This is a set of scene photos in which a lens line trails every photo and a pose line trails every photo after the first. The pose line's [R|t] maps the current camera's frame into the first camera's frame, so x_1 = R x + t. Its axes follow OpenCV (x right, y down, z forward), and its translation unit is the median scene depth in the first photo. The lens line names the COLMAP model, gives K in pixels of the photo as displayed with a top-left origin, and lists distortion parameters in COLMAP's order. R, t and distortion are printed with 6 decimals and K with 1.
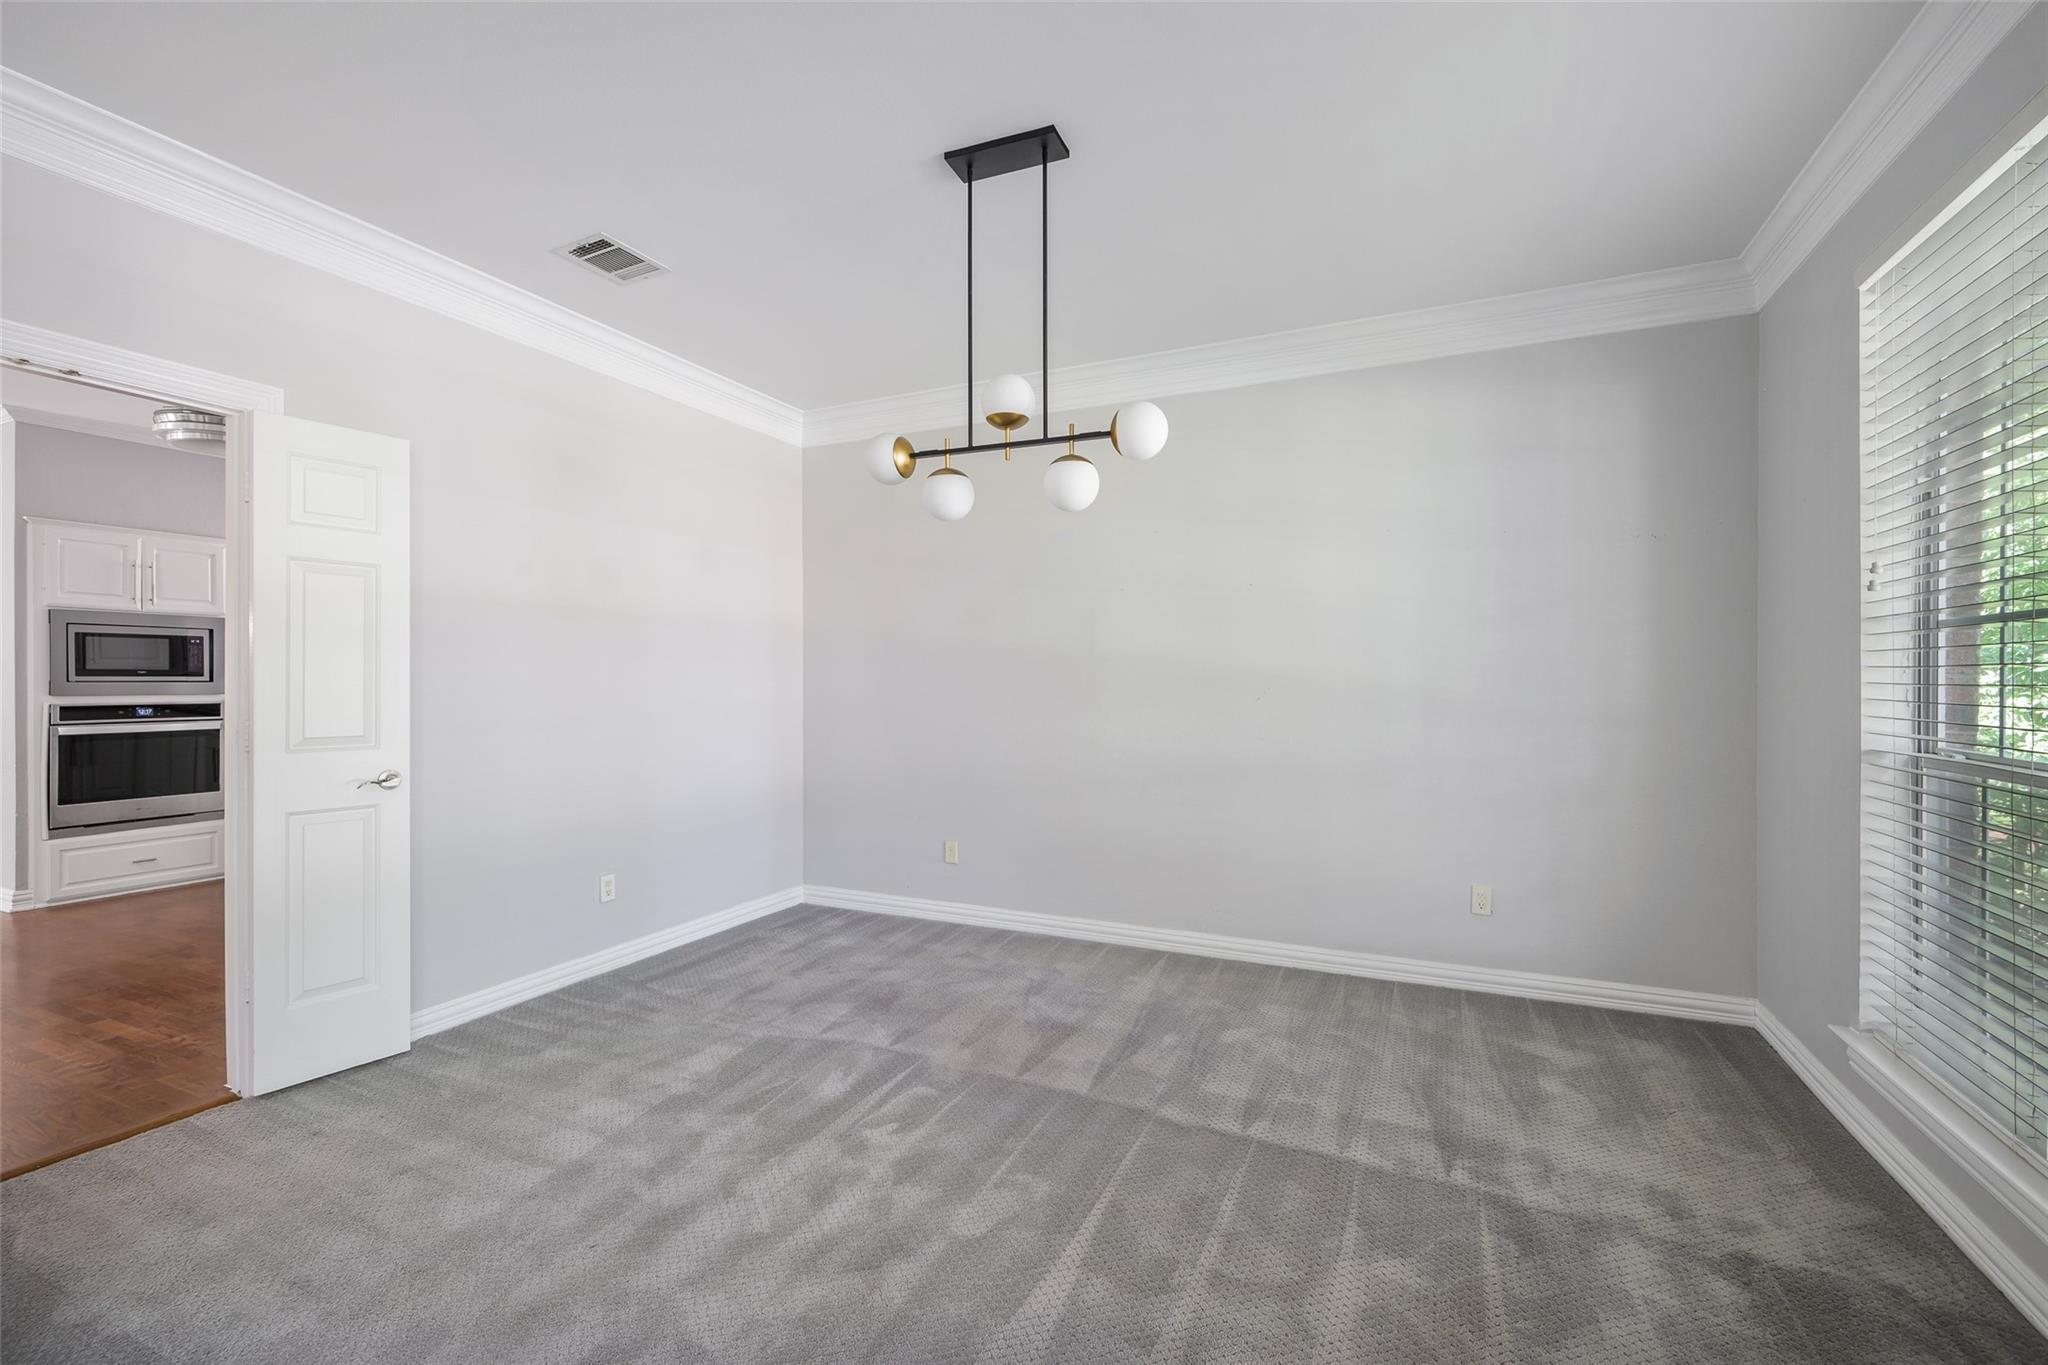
lens RADIAL K [[869.7, 0, 1023.5], [0, 869.7, 691.2], [0, 0, 1]] dist [-0.000993, -0.000198]
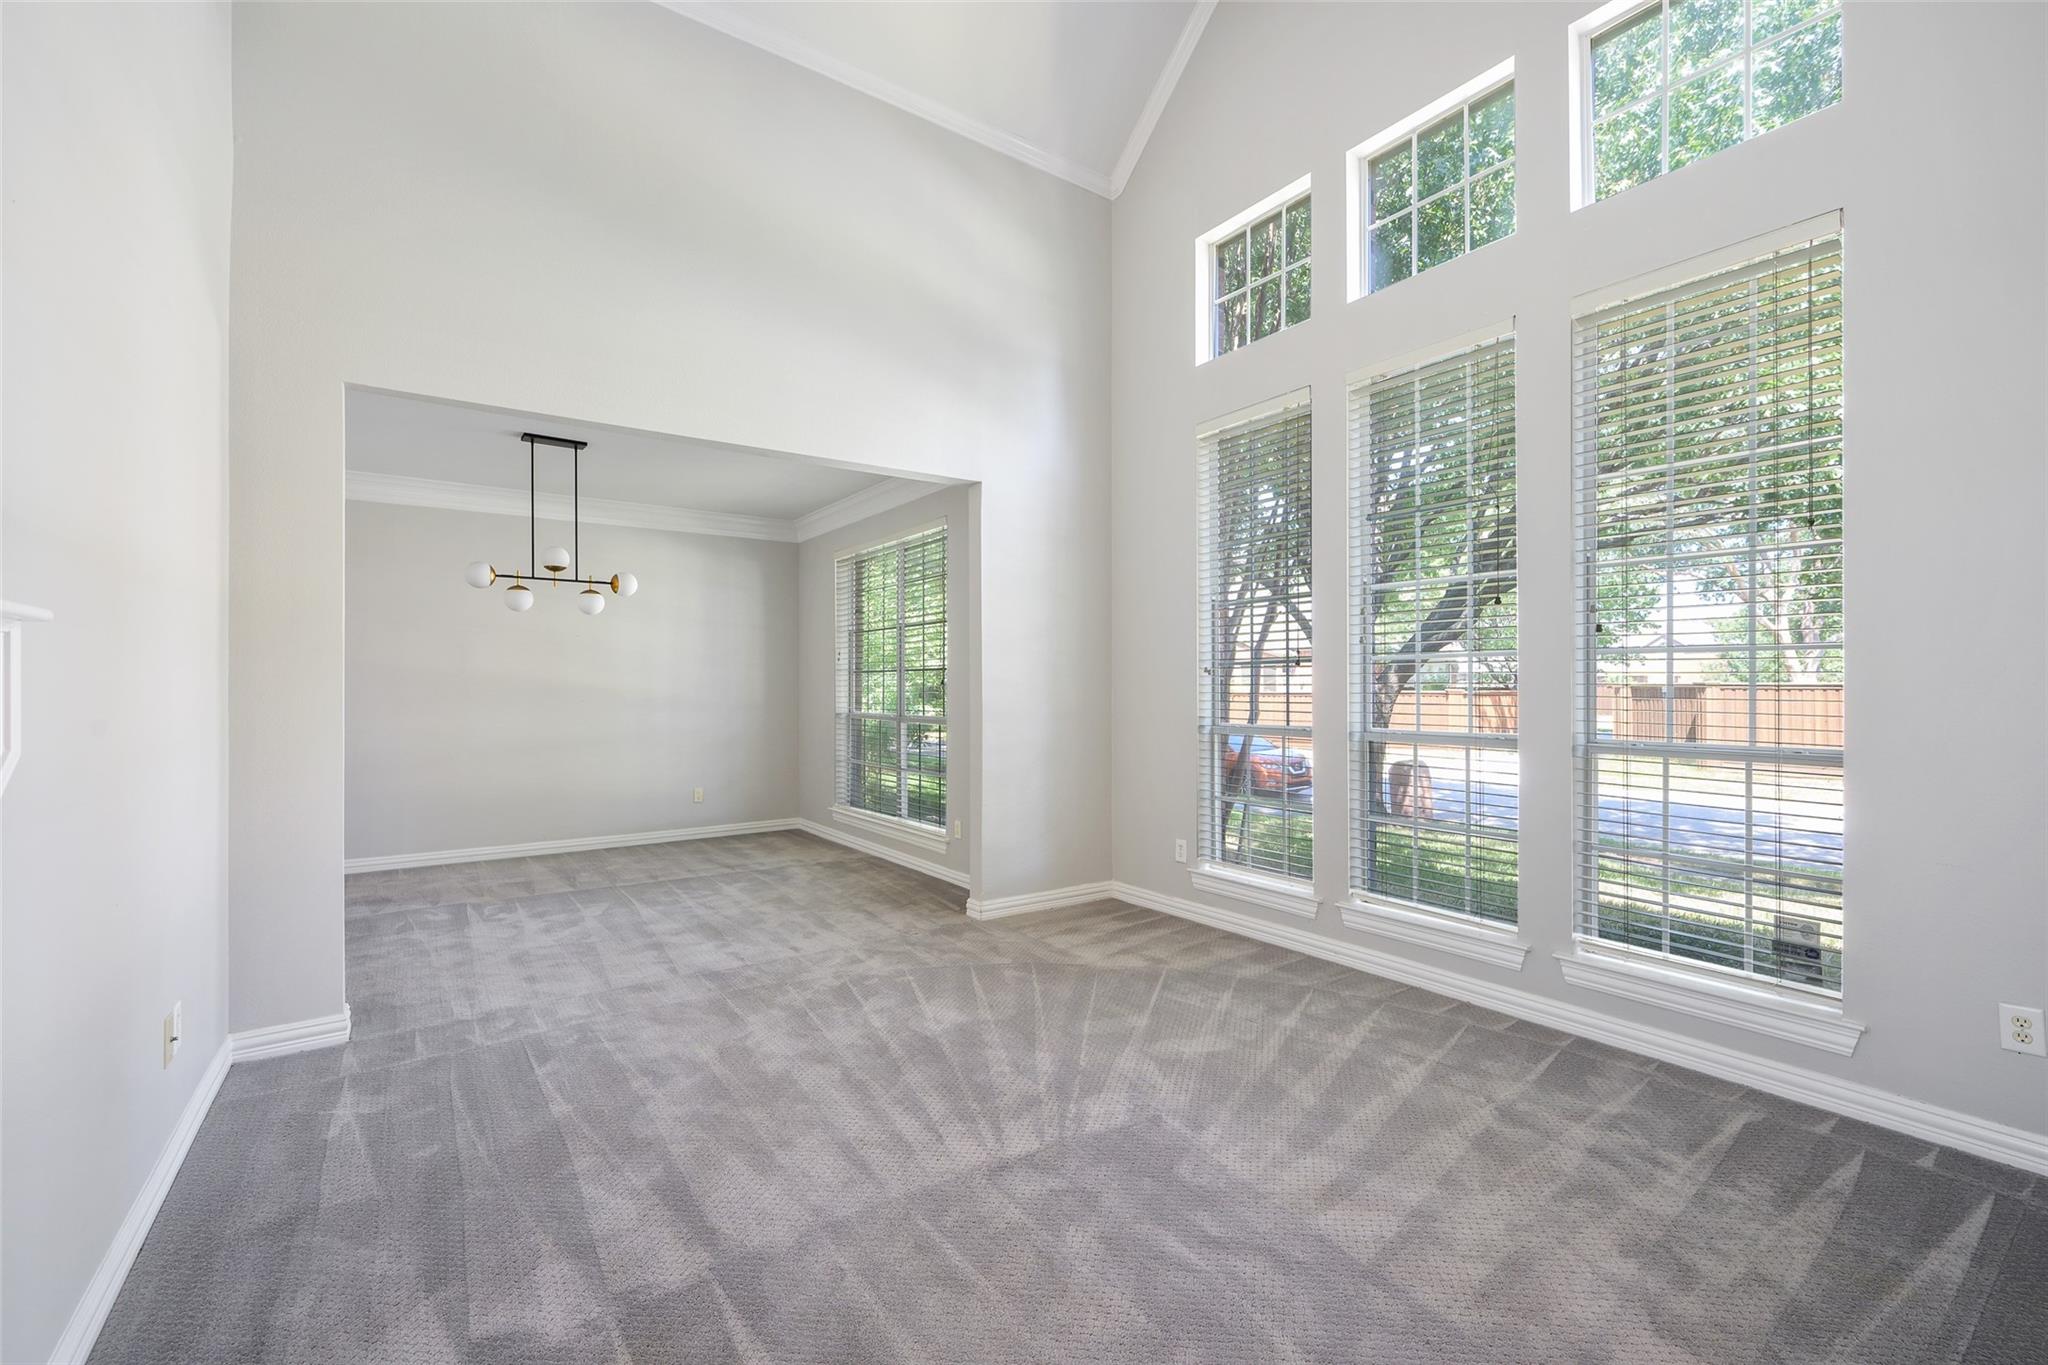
lens RADIAL K [[869.7, 0, 1024.3], [0, 869.7, 678.4], [0, 0, 1]] dist [-0.000993, -0.000198]
pose [[0.488123, 0.000500, 0.872775, -1.283554], [0.015398, 0.999839, -0.009184, -0.011651], [-0.872639, 0.017922, 0.488037, -0.985556]]
